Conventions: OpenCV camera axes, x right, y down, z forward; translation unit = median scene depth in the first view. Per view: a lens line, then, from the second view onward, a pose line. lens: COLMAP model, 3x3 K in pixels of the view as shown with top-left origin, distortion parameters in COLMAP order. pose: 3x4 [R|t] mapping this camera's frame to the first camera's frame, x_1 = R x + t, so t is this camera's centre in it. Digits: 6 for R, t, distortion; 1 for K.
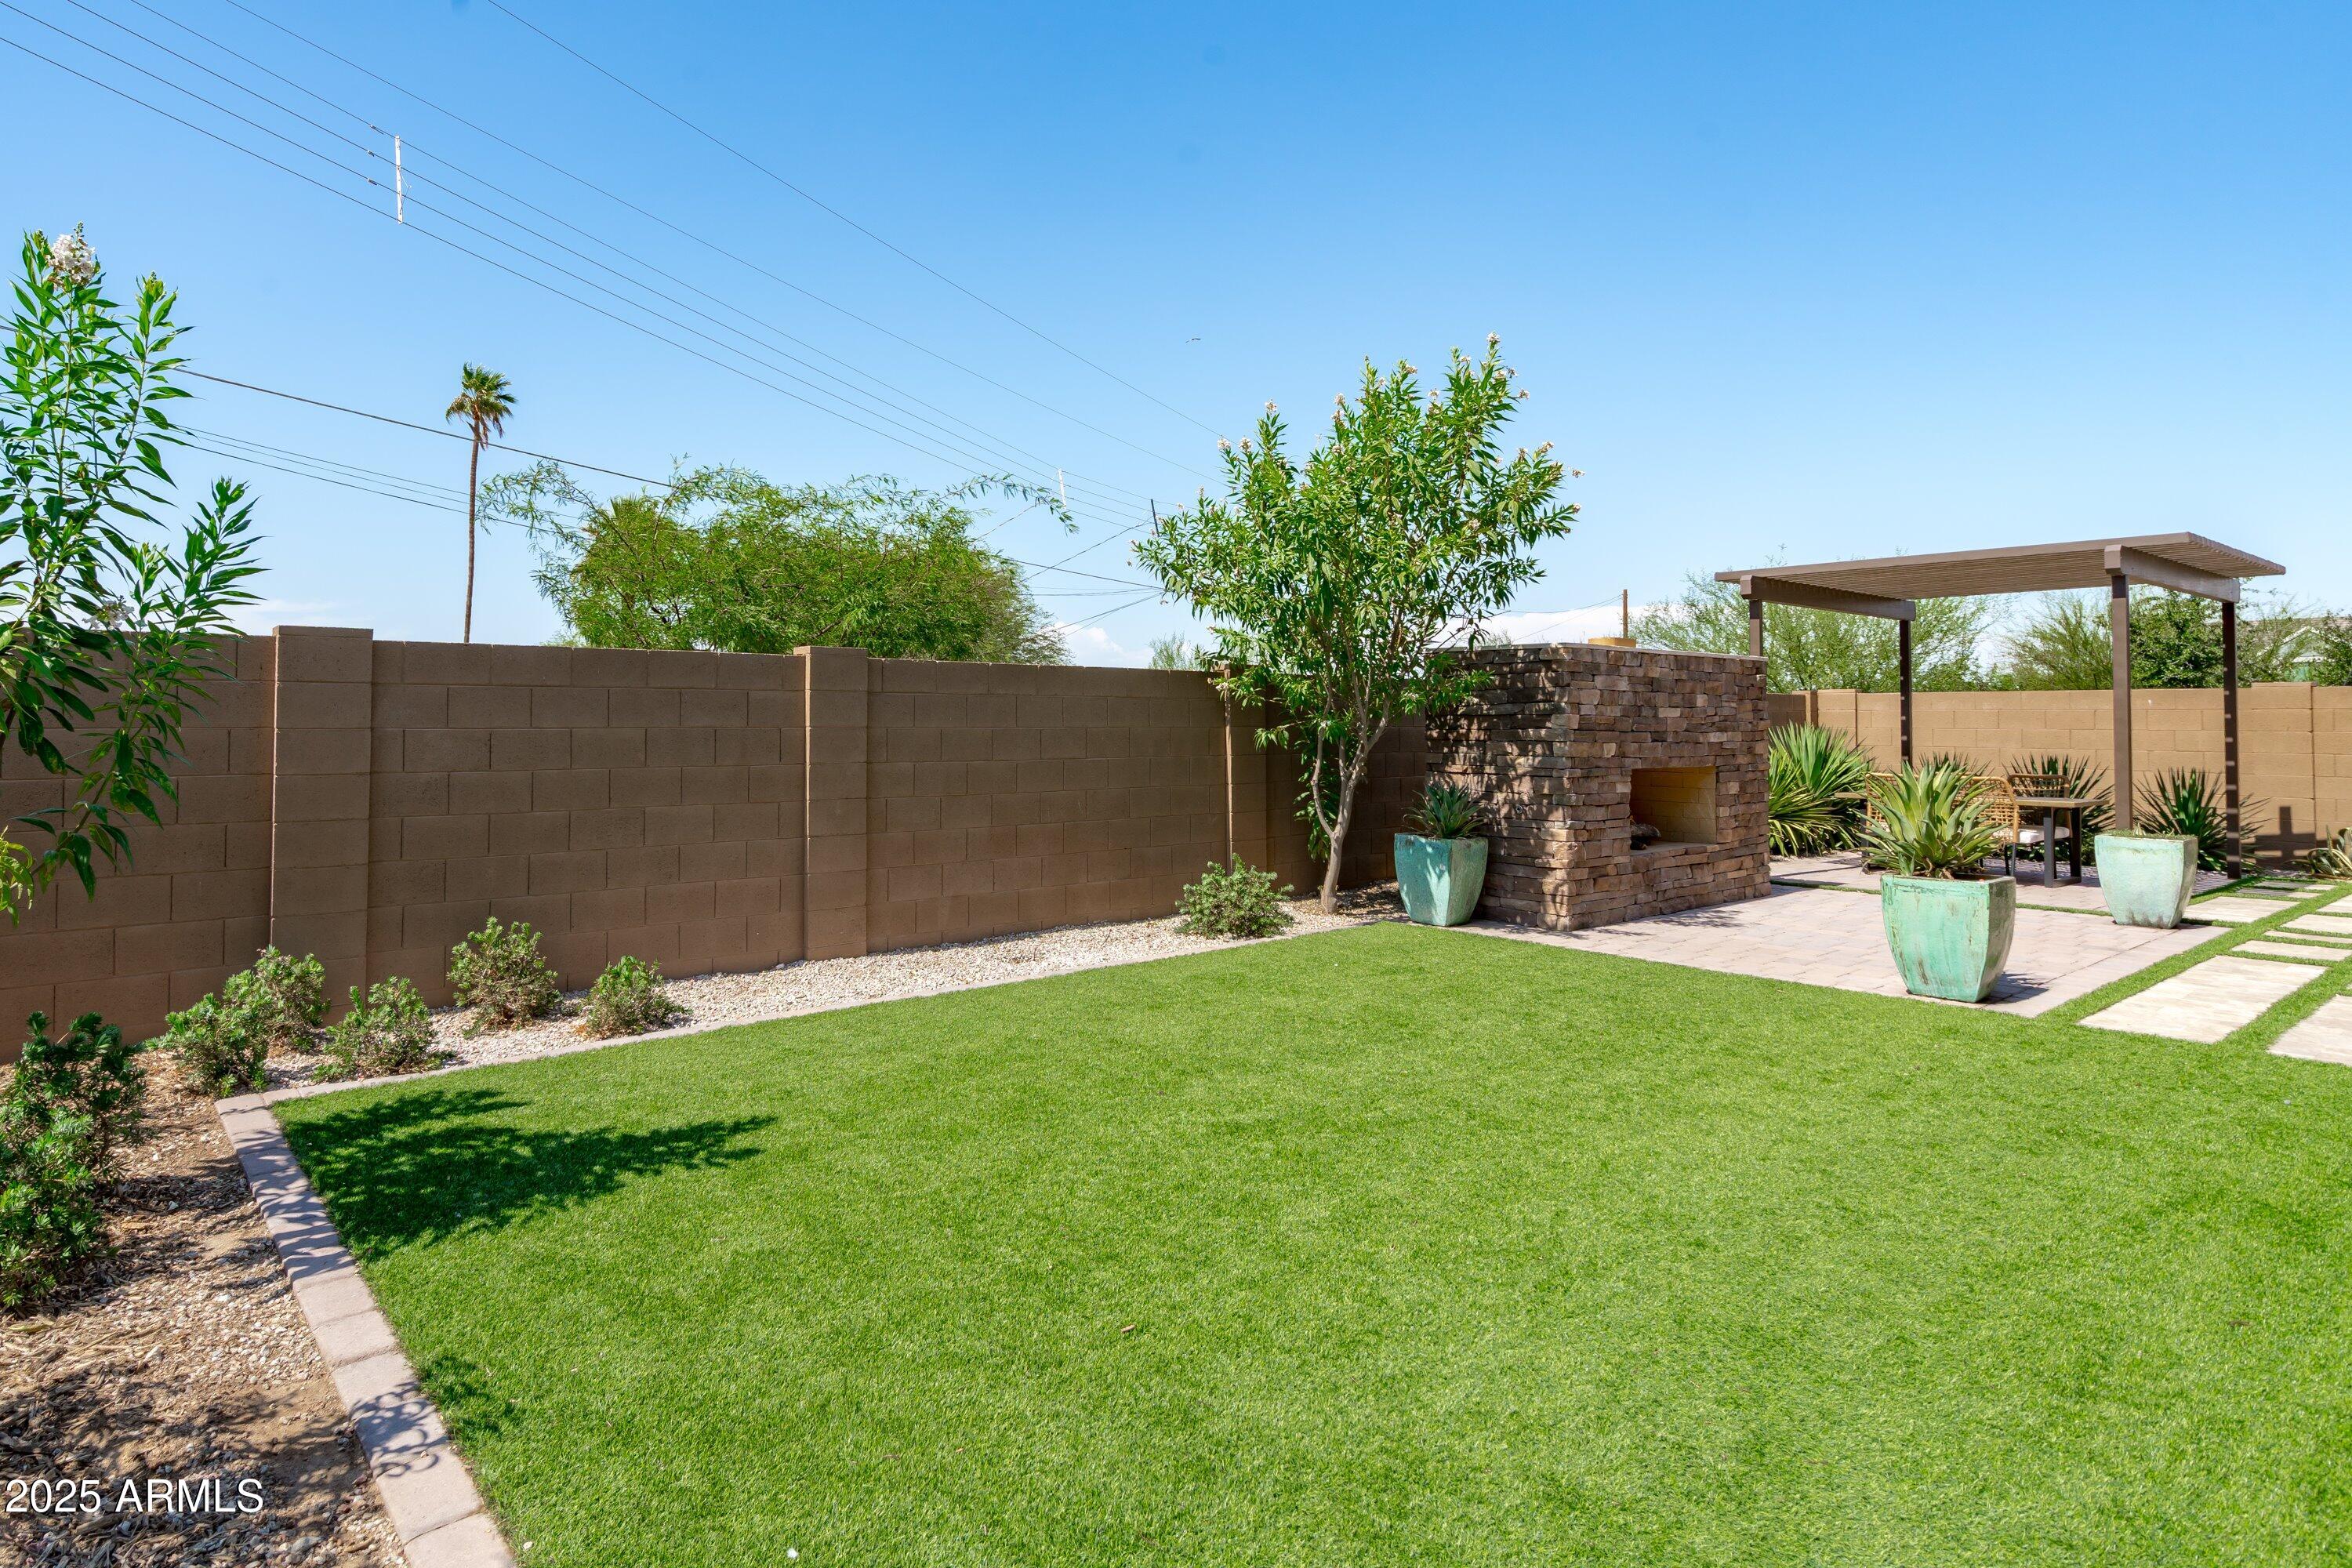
lens RADIAL K [[1256.4, 0, 926.0], [0, 1256.4, 683.2], [0, 0, 1]] dist [-0.006019, -0.001042]
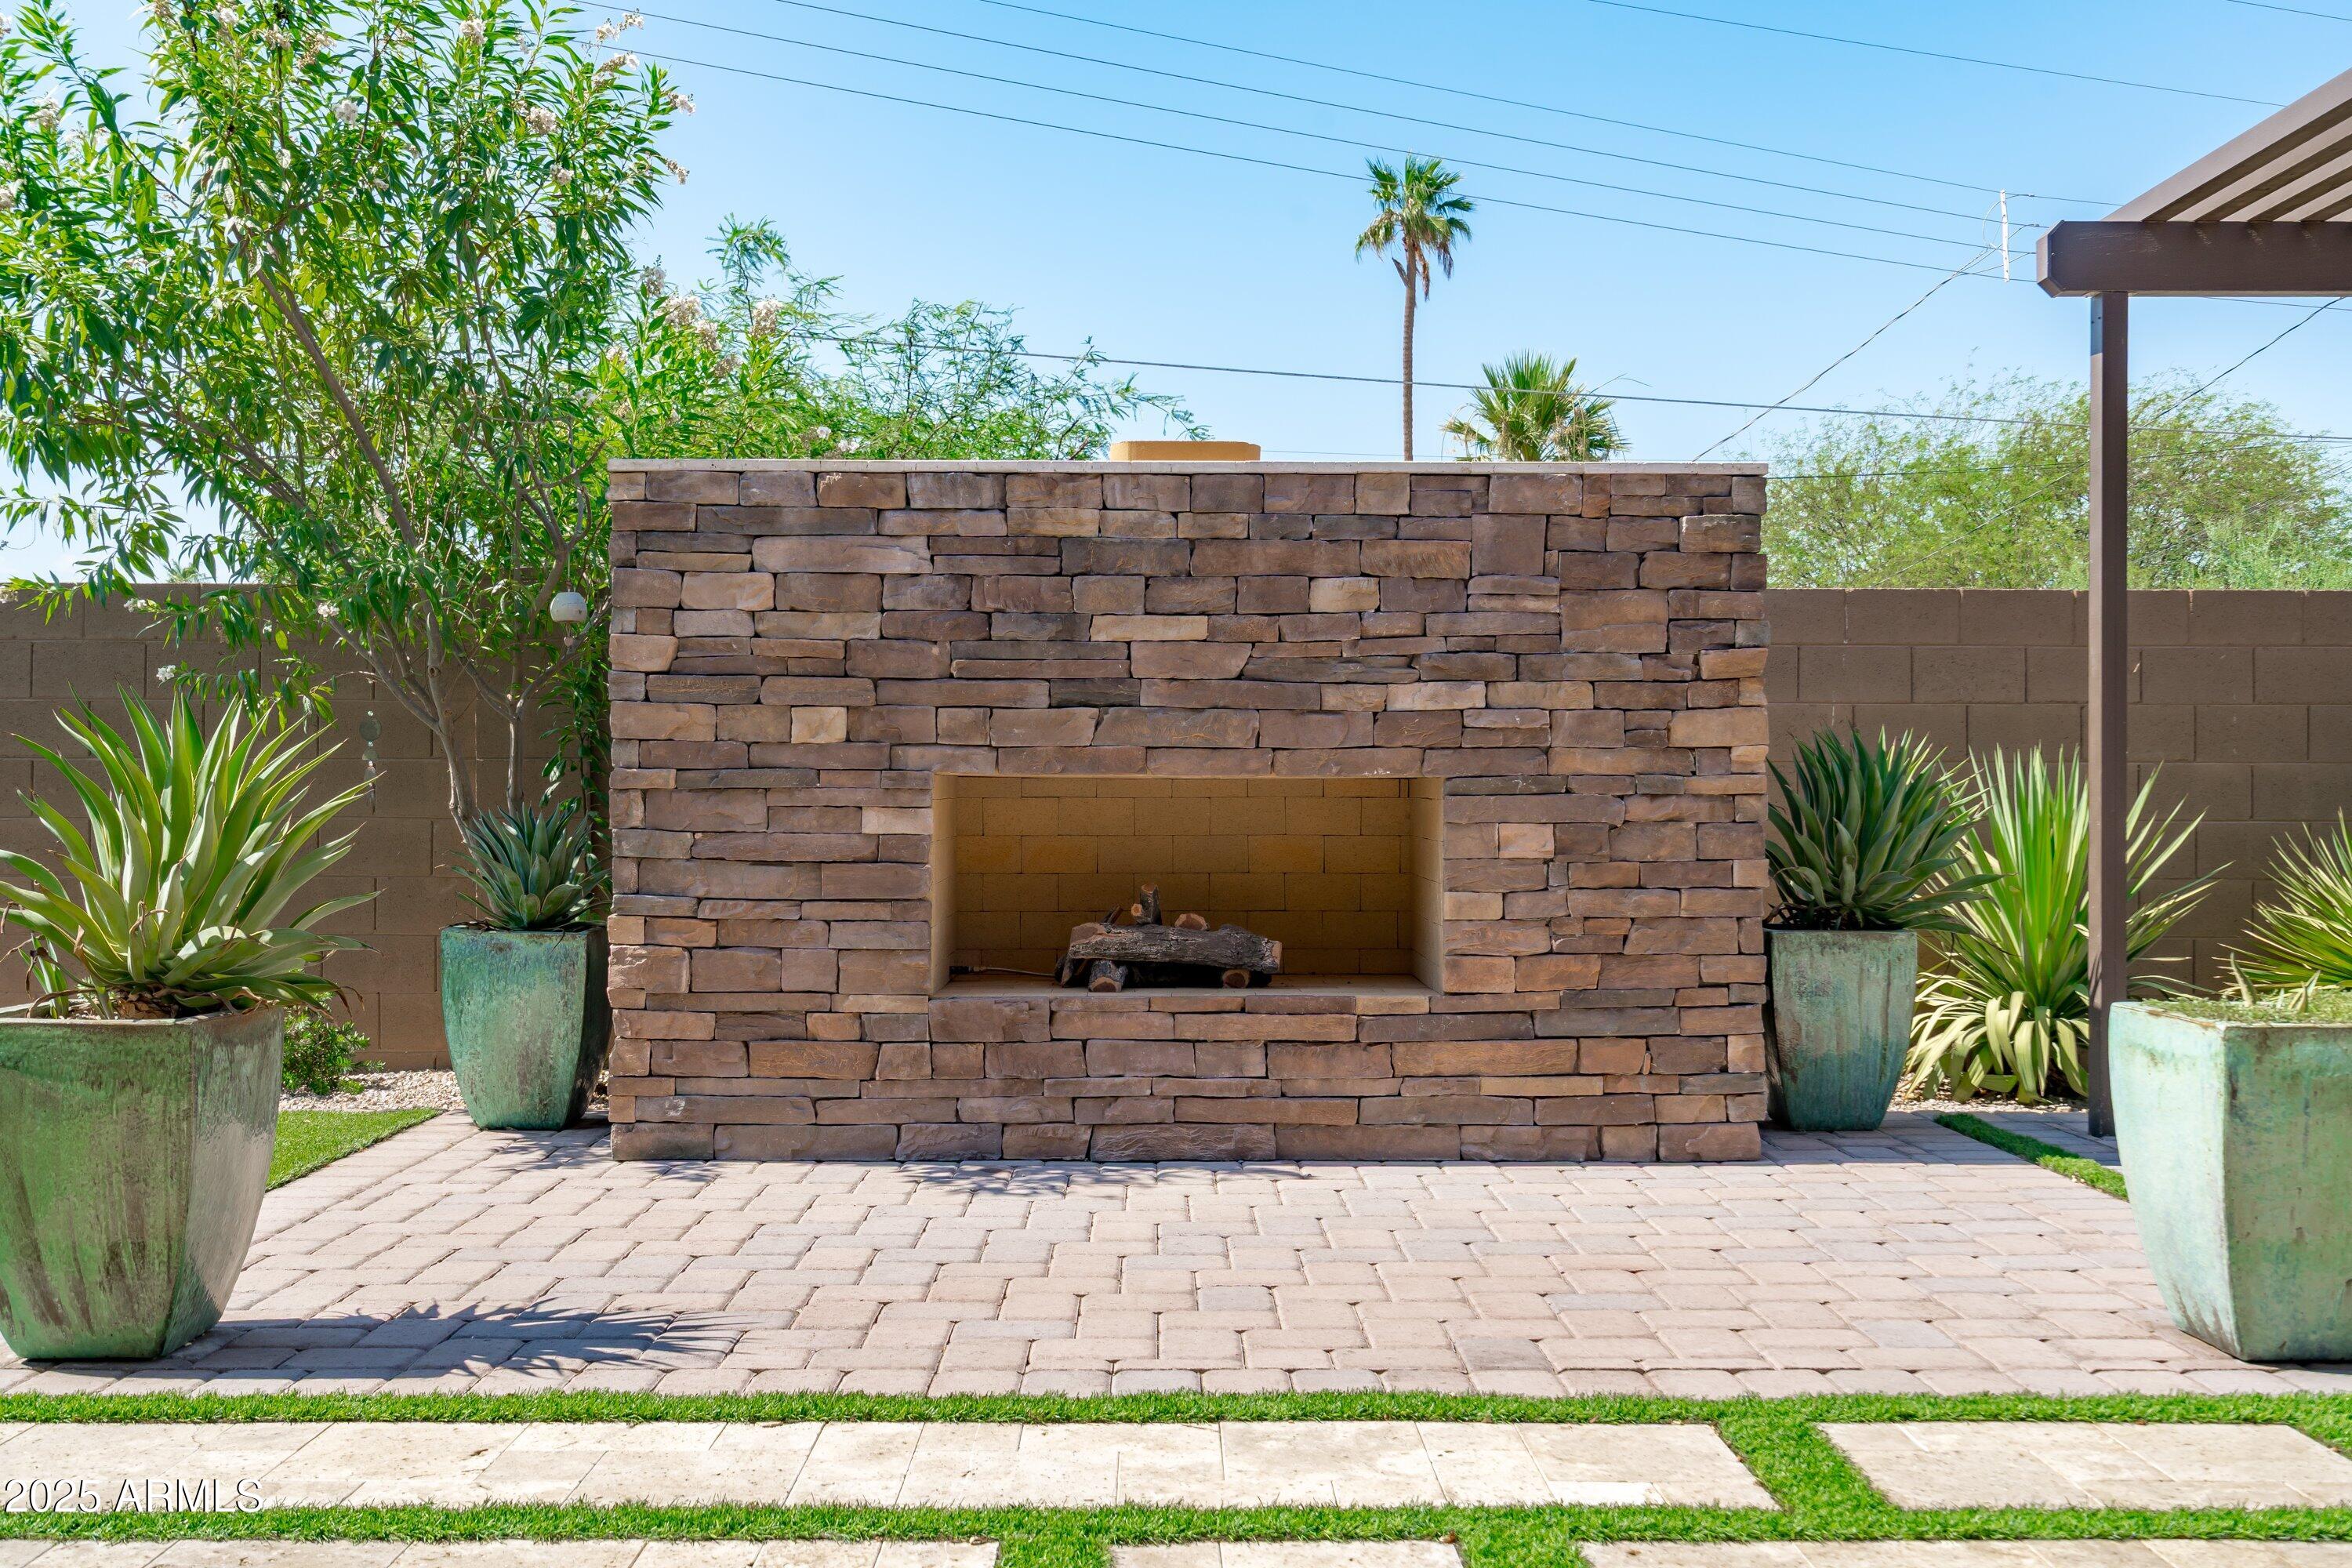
lens RADIAL K [[2285.0, 0, 1179.0], [0, 2285.0, 796.4], [0, 0, 1]] dist [0.014974, 0.000000]
pose [[0.822152, 0.000736, -0.569268, 0.982987], [0.018580, 0.999432, 0.028125, 0.054040], [0.568965, -0.033699, 0.821671, 0.439845]]
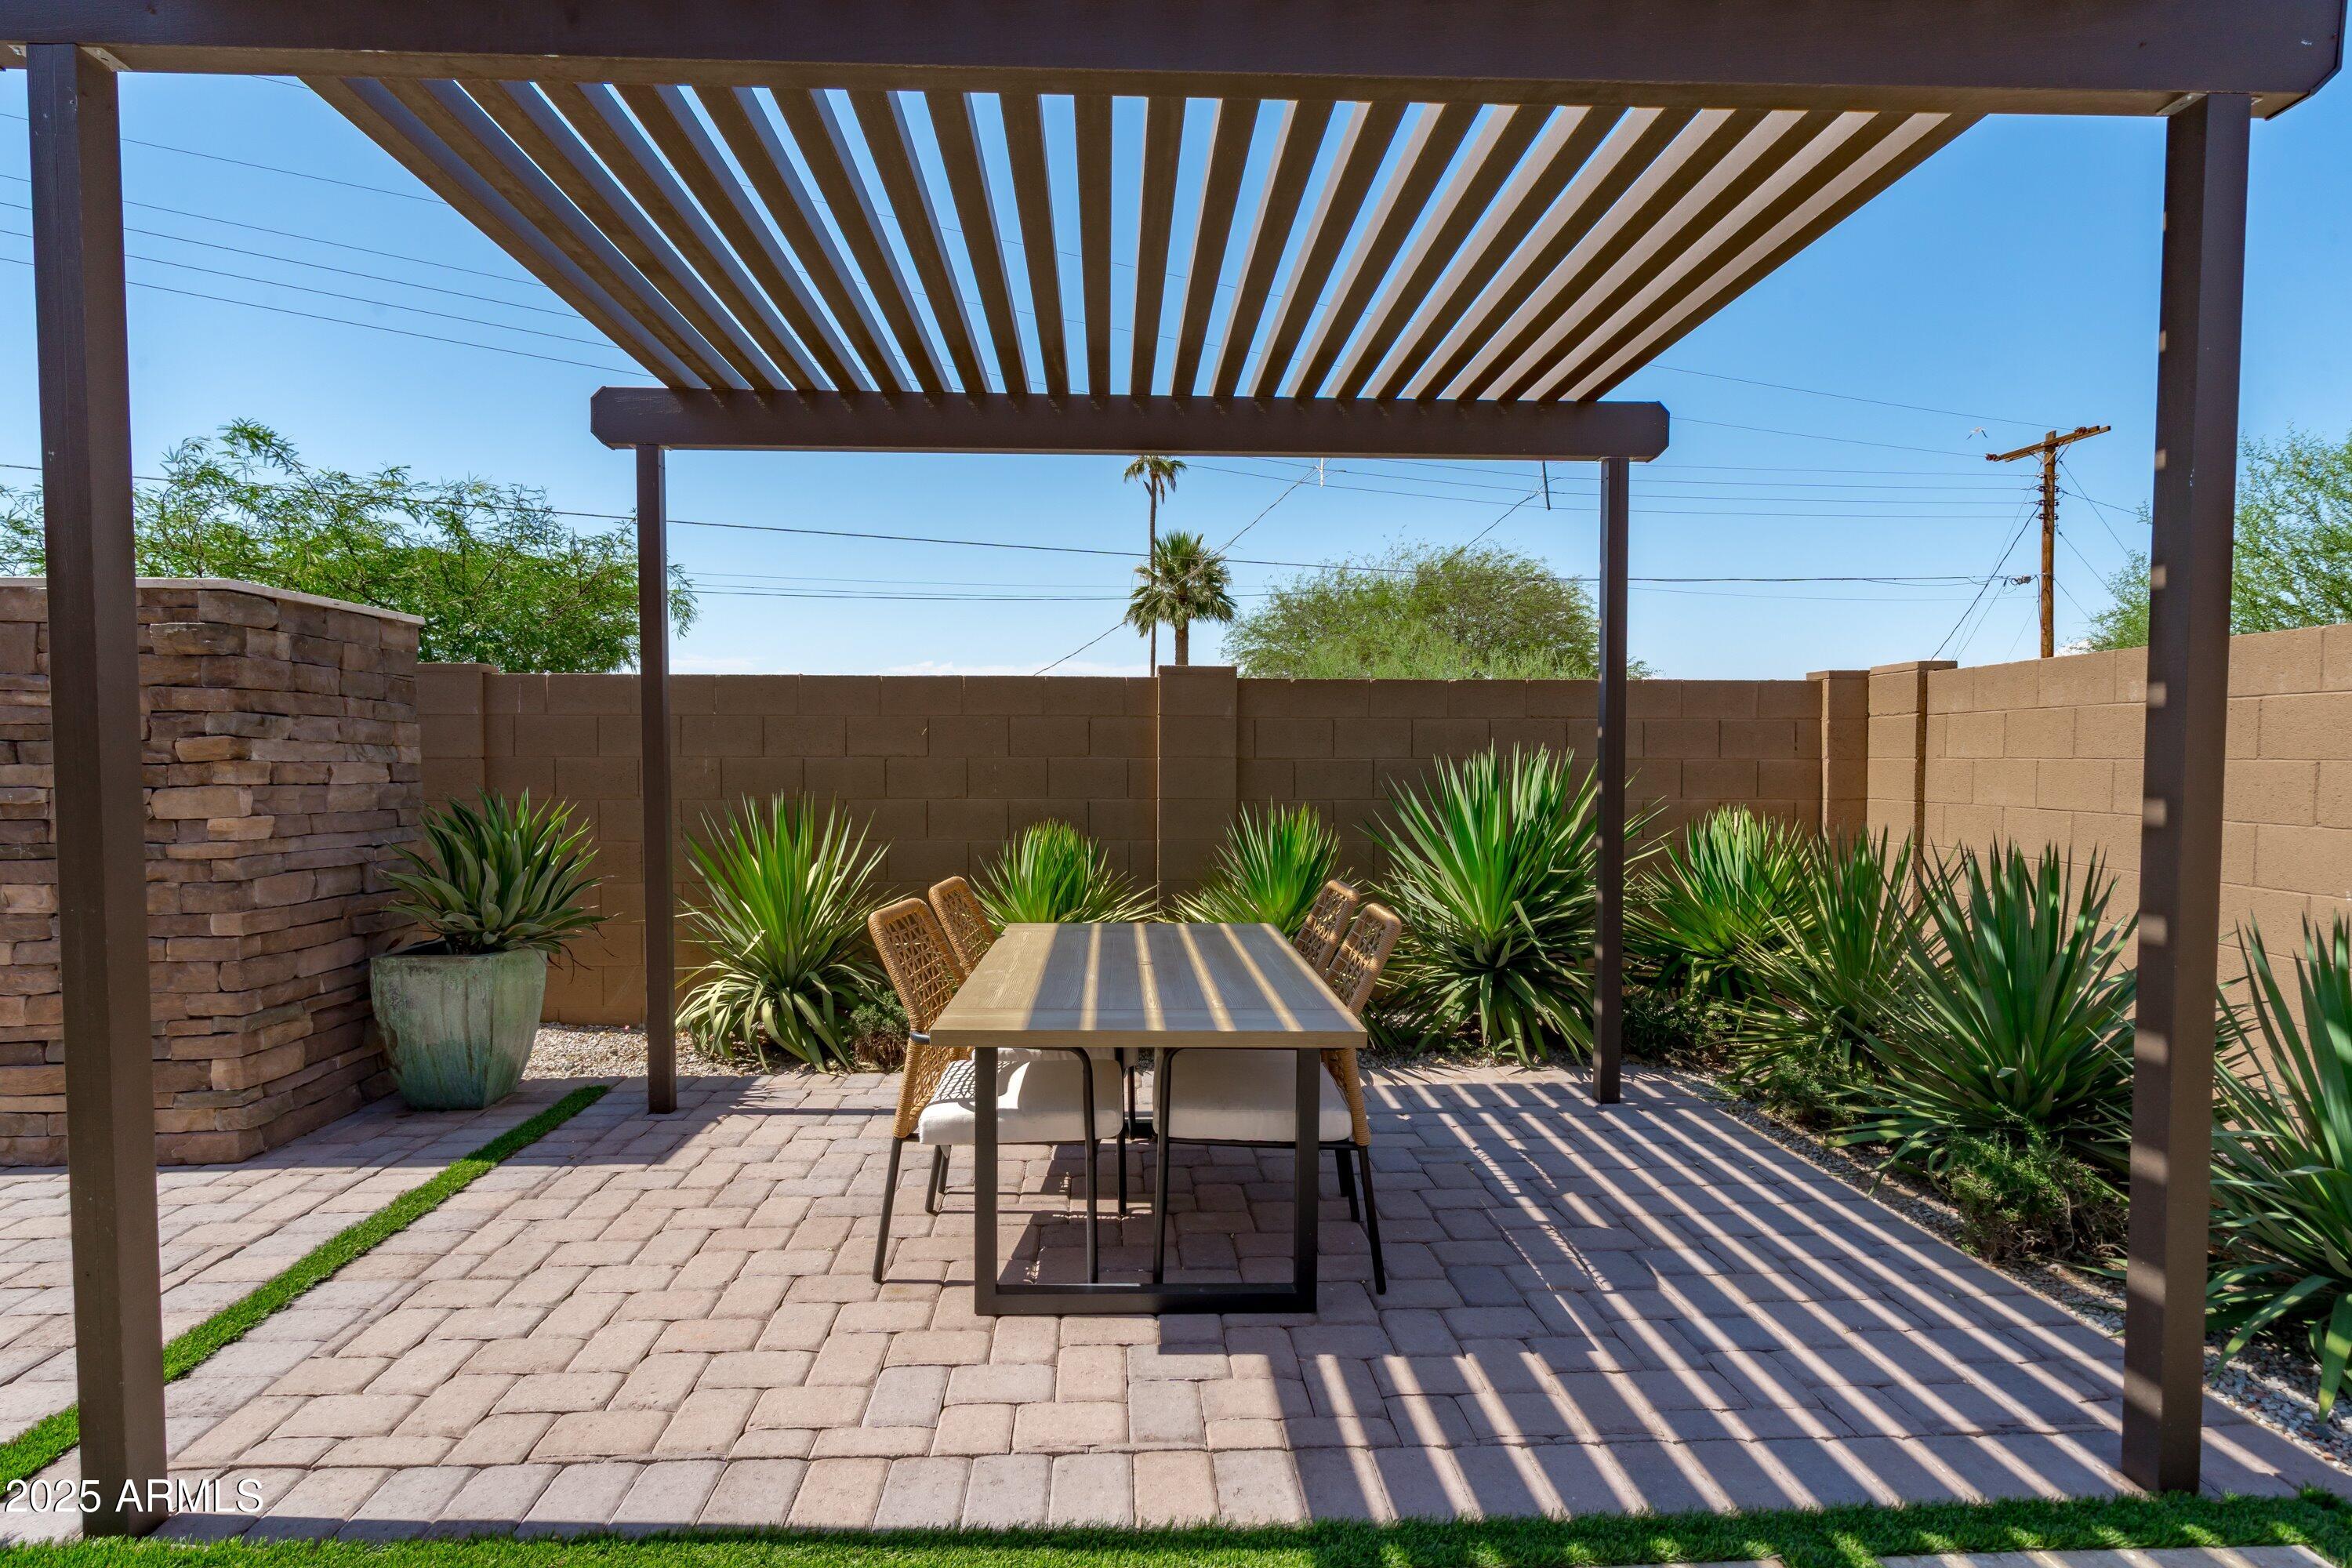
lens RADIAL K [[1147.0, 0, 1162.2], [0, 1147.0, 797.2], [0, 0, 1]] dist [-0.002094, 0.003323]
pose [[0.842470, 0.015088, -0.538533, 1.234276], [0.021982, 0.997813, 0.062345, 0.035922], [0.538295, -0.064362, 0.840295, 0.934229]]
